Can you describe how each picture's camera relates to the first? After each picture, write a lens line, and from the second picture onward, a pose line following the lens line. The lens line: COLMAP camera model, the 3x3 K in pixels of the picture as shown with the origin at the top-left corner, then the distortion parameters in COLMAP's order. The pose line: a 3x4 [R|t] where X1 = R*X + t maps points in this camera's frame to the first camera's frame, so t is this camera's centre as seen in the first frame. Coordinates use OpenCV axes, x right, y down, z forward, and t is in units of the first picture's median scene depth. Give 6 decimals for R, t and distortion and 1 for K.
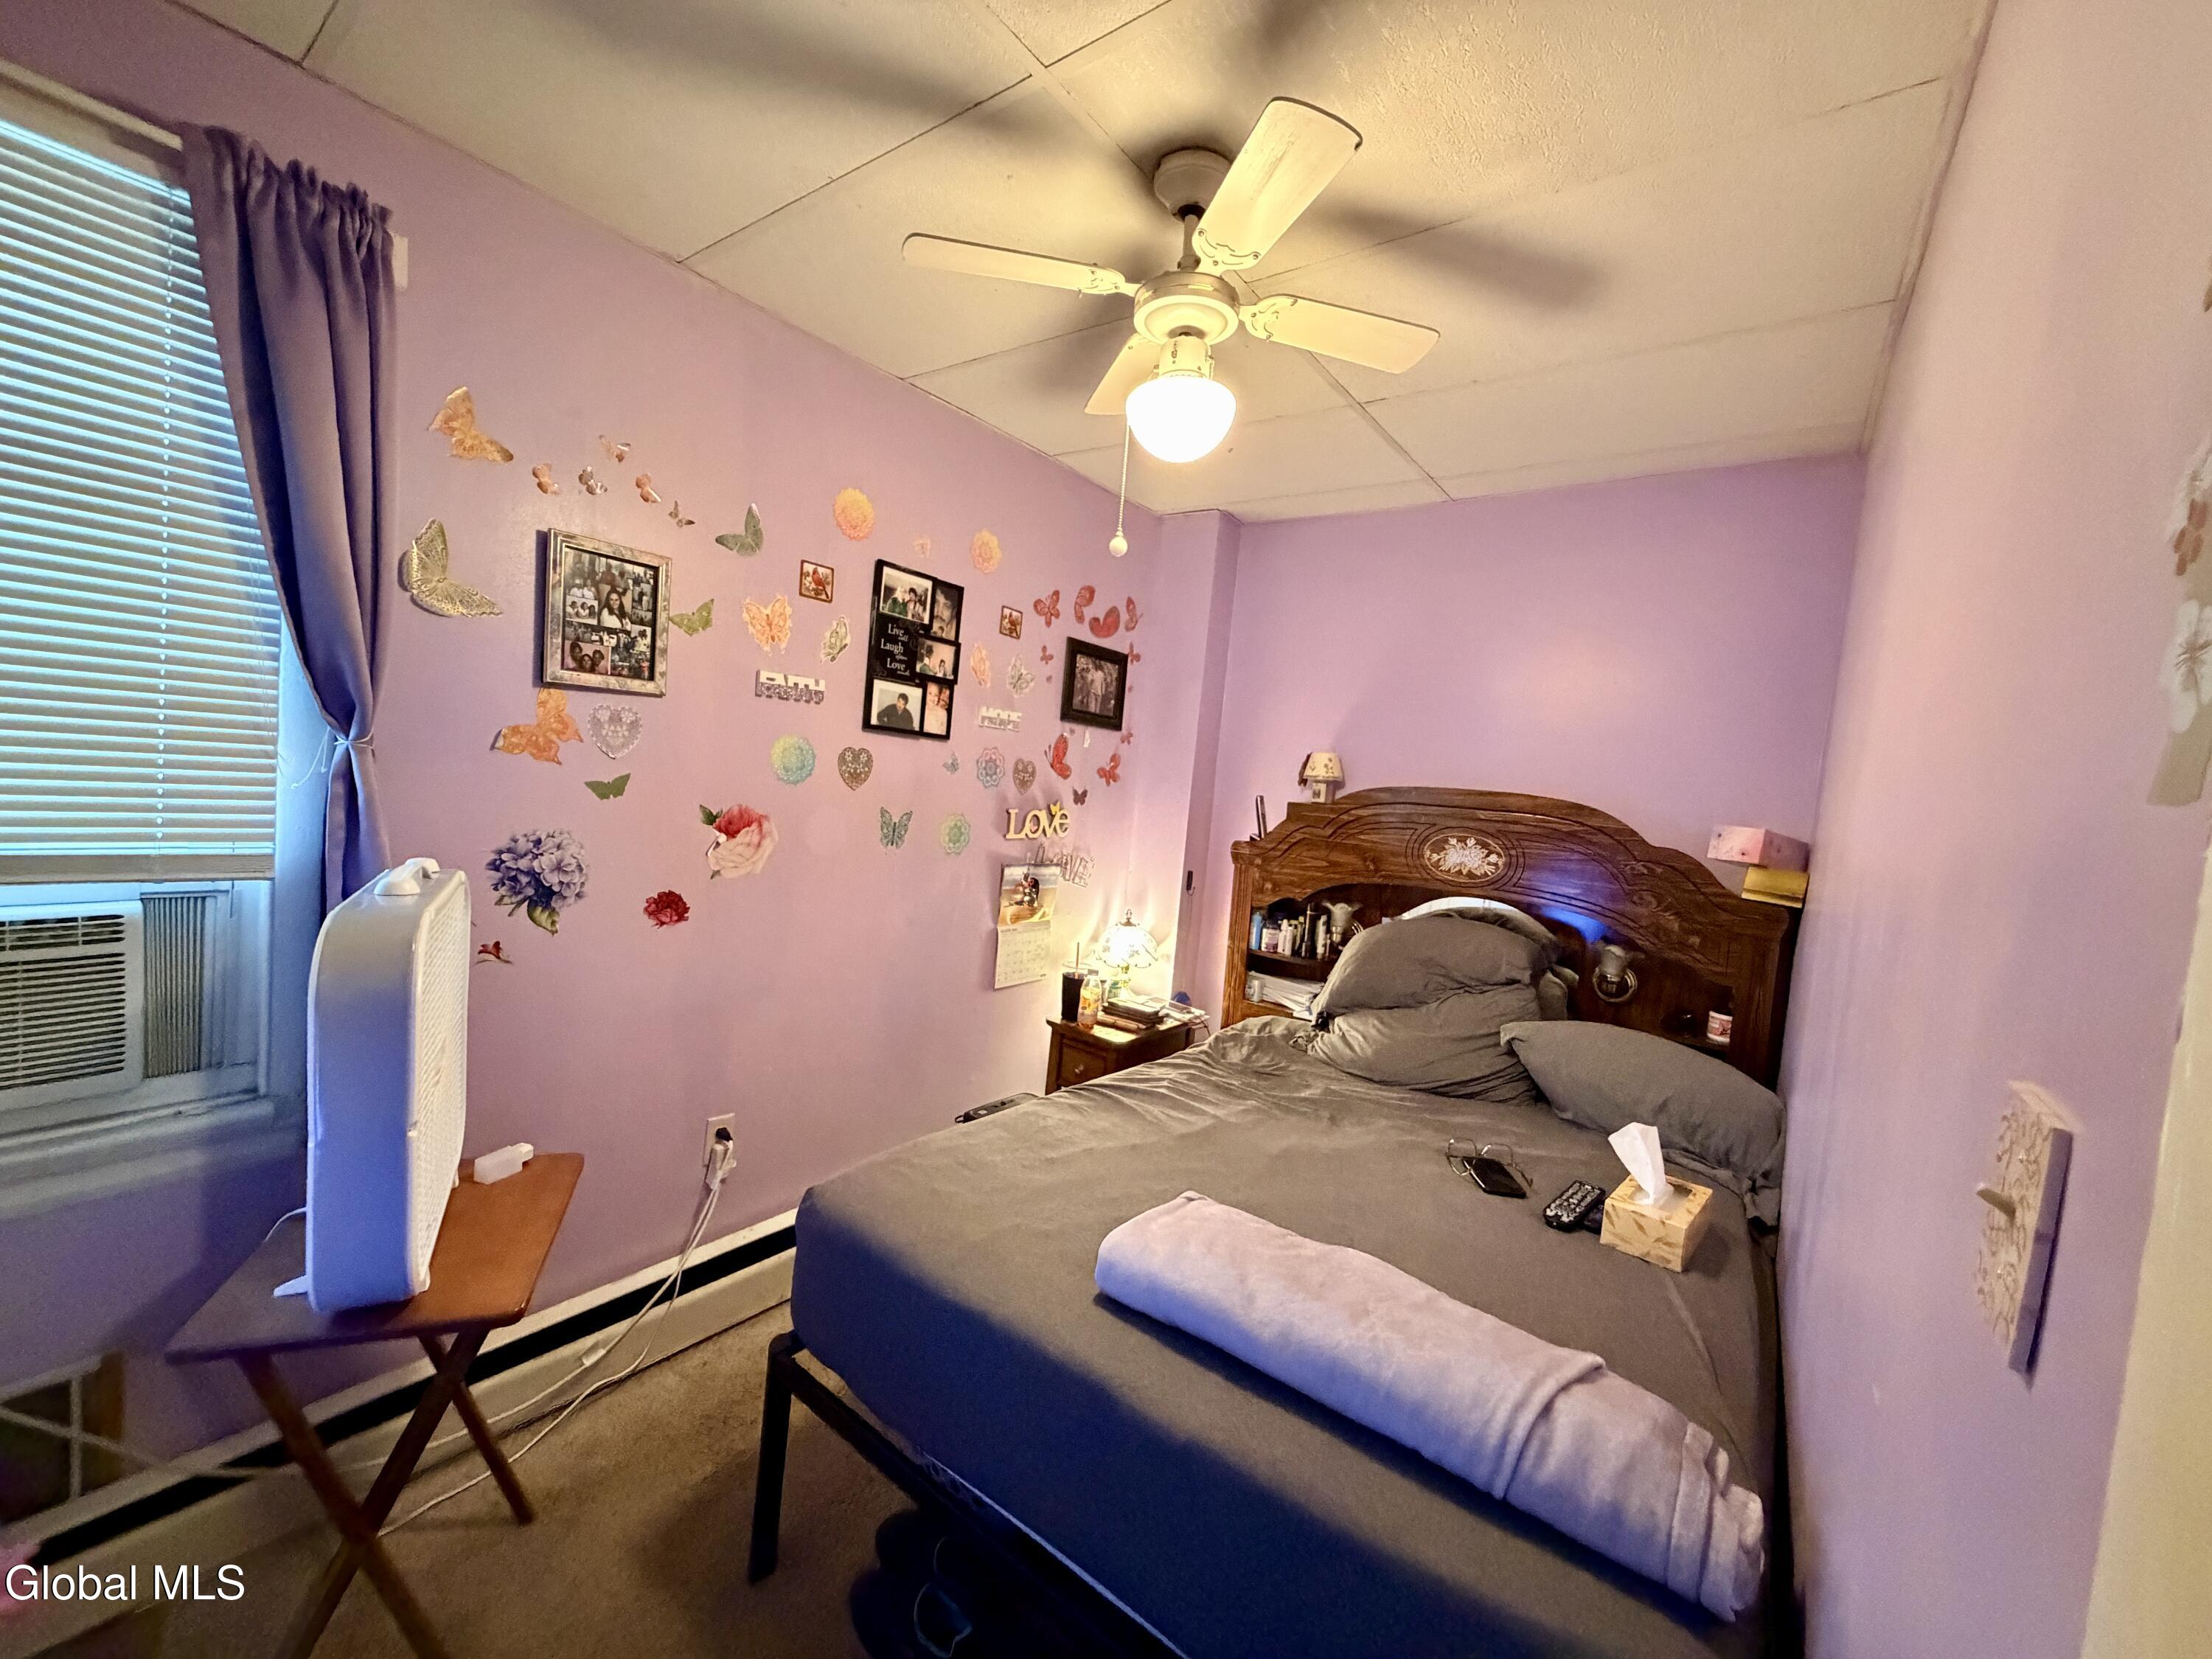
lens RADIAL K [[881.9, 0, 1103.6], [0, 881.9, 828.9], [0, 0, 1]] dist [-0.001164, 0.000081]
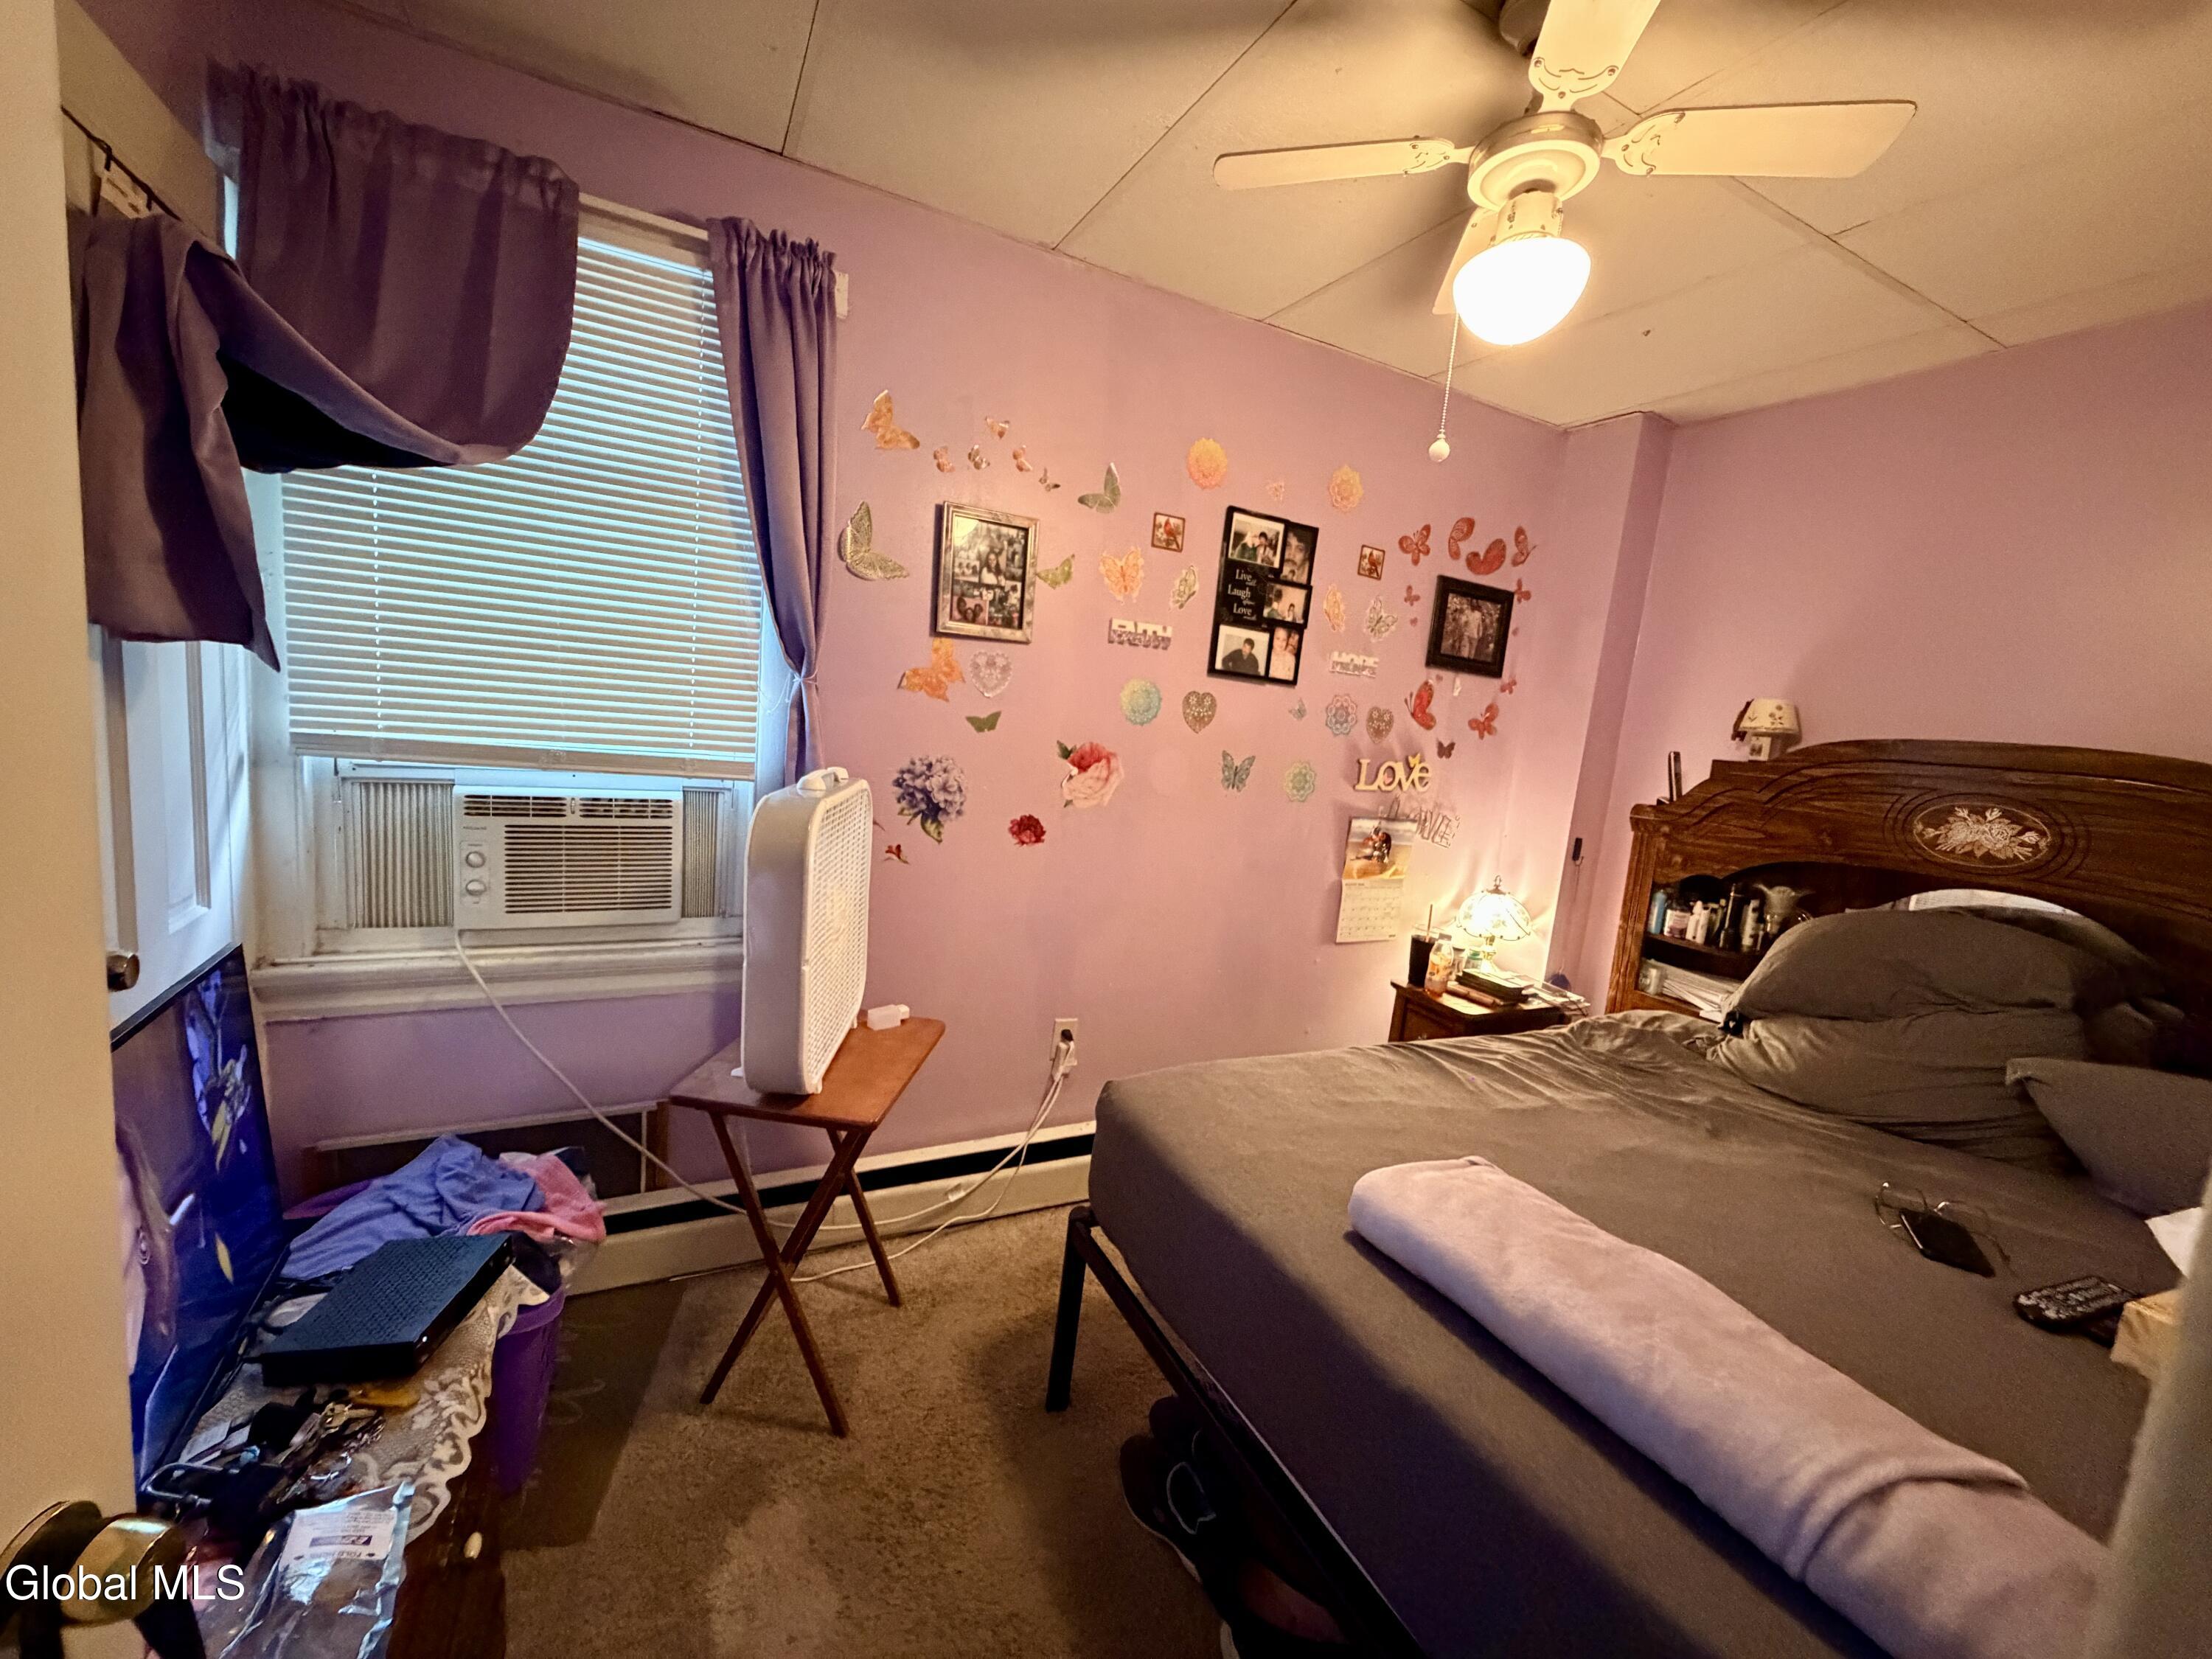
lens RADIAL K [[881.9, 0, 1101.8], [0, 881.9, 830.0], [0, 0, 1]] dist [-0.001164, 0.000081]
pose [[0.897864, 0.056072, -0.436688, 0.102782], [-0.041202, 0.998205, 0.043458, 0.039930], [0.438341, -0.021027, 0.898563, 0.012560]]
